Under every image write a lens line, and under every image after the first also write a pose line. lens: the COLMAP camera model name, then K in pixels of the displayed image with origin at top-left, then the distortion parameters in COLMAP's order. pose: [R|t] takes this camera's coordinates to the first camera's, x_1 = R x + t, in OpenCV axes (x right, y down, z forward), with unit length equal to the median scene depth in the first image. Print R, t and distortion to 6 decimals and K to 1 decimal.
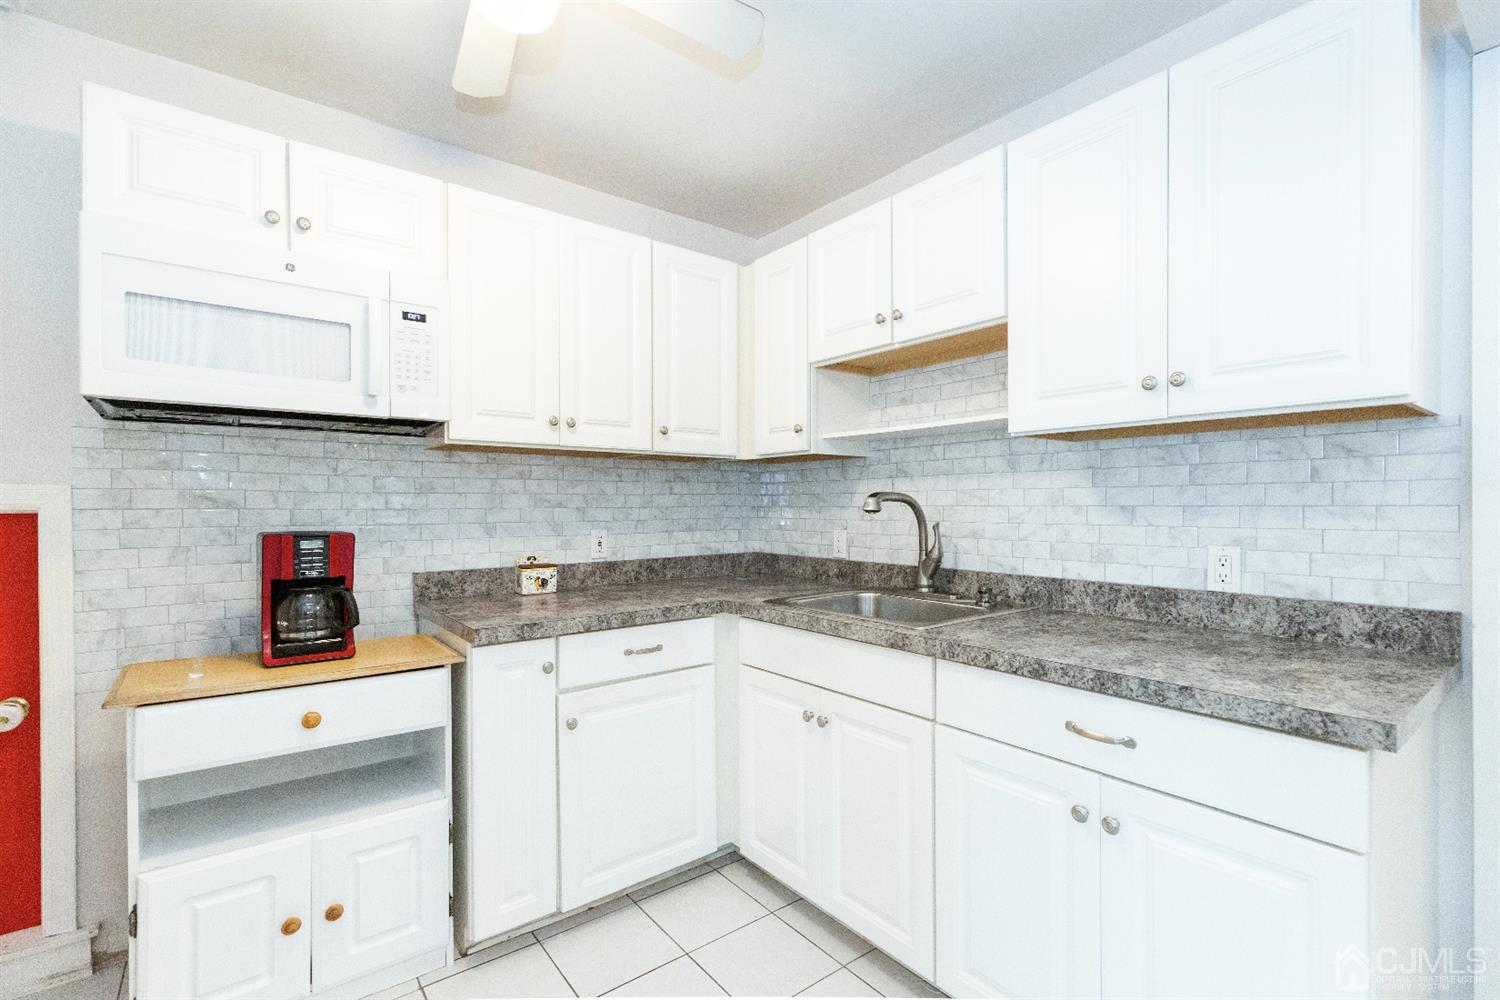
lens RADIAL K [[686.7, 0, 755.3], [0, 686.7, 512.3], [0, 0, 1]] dist [0.002737, -0.000616]
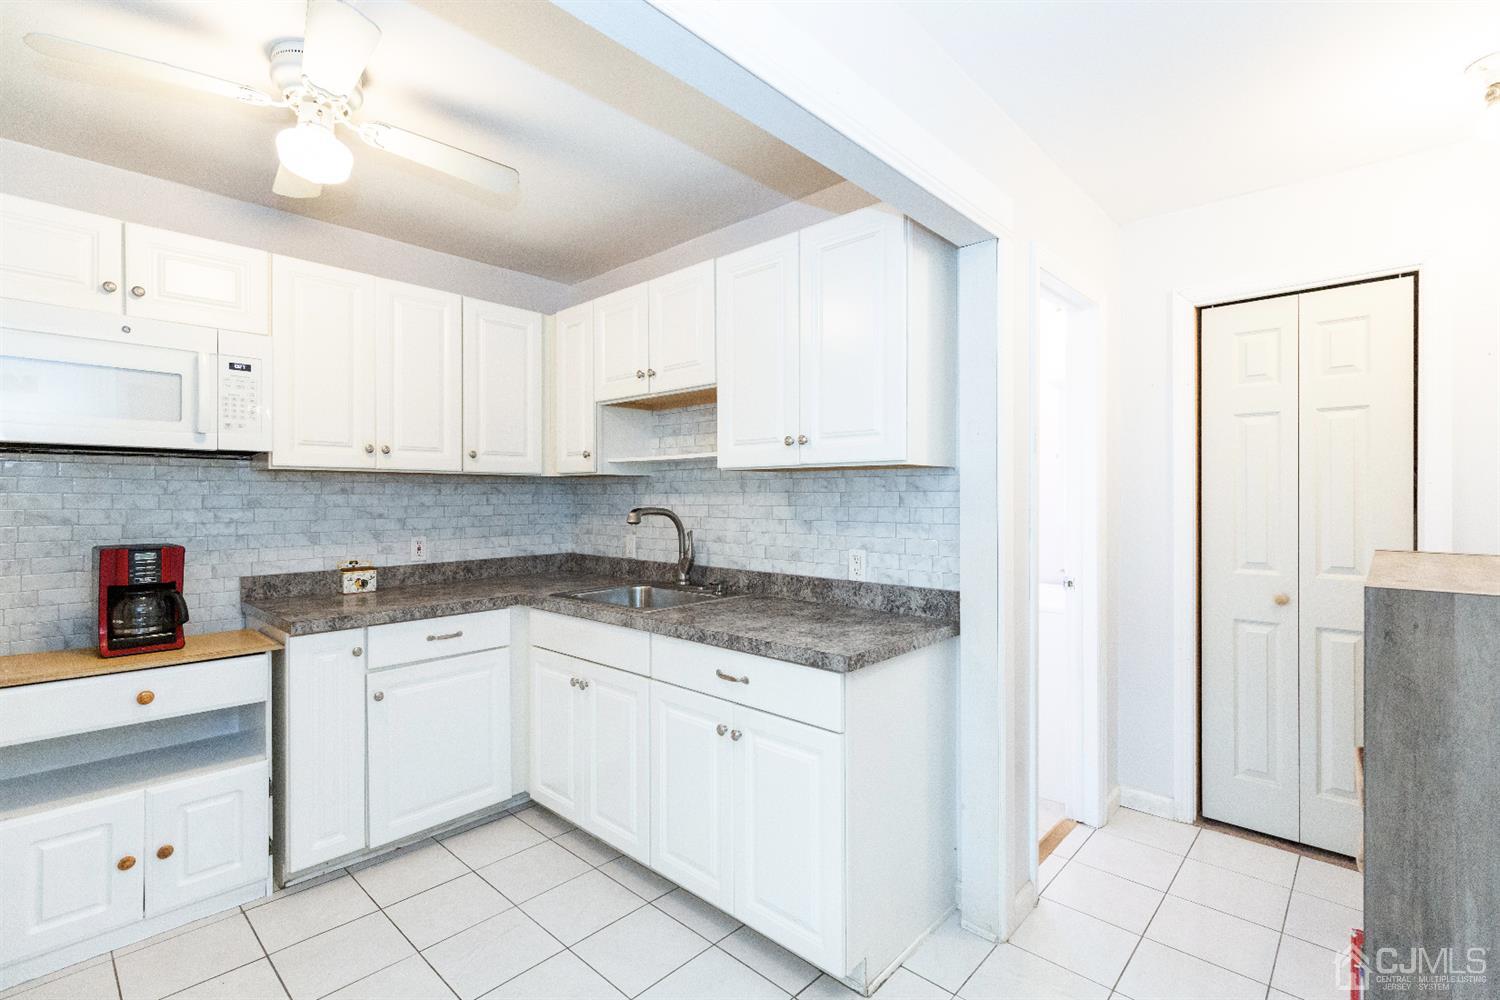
lens RADIAL K [[686.7, 0, 750.4], [0, 686.7, 501.2], [0, 0, 1]] dist [0.002737, -0.000616]
pose [[0.986902, -0.000148, 0.161320, 0.196708], [0.001050, 0.999984, -0.005505, -0.038655], [-0.161316, 0.005603, 0.986887, -0.341740]]
